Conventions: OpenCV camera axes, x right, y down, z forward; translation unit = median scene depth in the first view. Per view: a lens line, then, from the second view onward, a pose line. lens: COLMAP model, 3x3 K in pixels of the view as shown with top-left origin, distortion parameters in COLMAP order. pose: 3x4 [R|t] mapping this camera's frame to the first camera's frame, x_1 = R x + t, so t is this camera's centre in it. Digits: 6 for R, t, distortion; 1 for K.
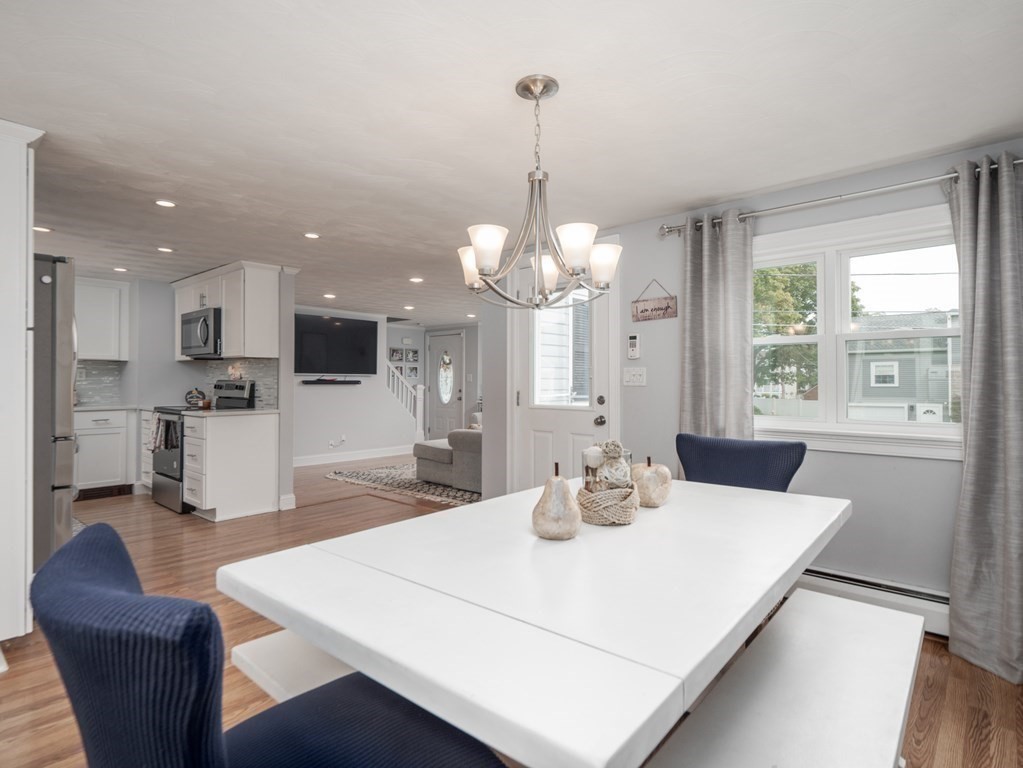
lens RADIAL K [[551.8, 0, 511.5], [0, 551.8, 384.0], [0, 0, 1]] dist [-0.005461, -0.000644]
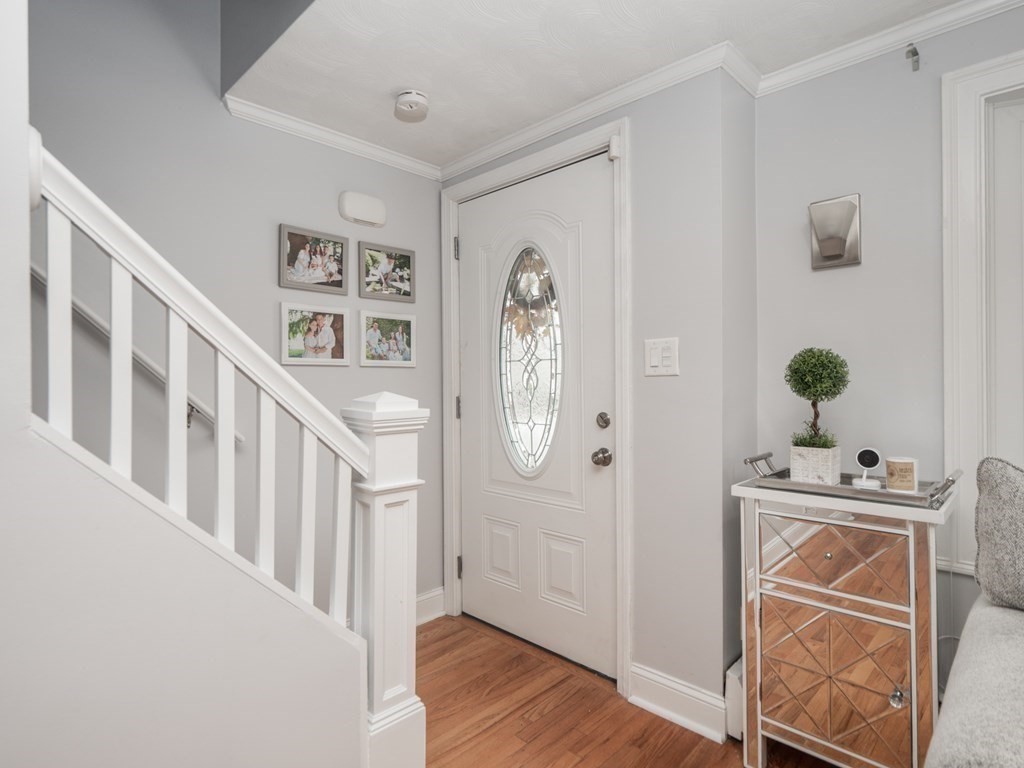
lens RADIAL K [[552.4, 0, 512.0], [0, 552.4, 384.0], [0, 0, 1]] dist [-0.005461, -0.000644]
pose [[0.998866, -0.009162, -0.046729, -0.116189], [0.009186, 0.999958, 0.000315, -0.002079], [0.046724, -0.000744, 0.998908, 0.771294]]
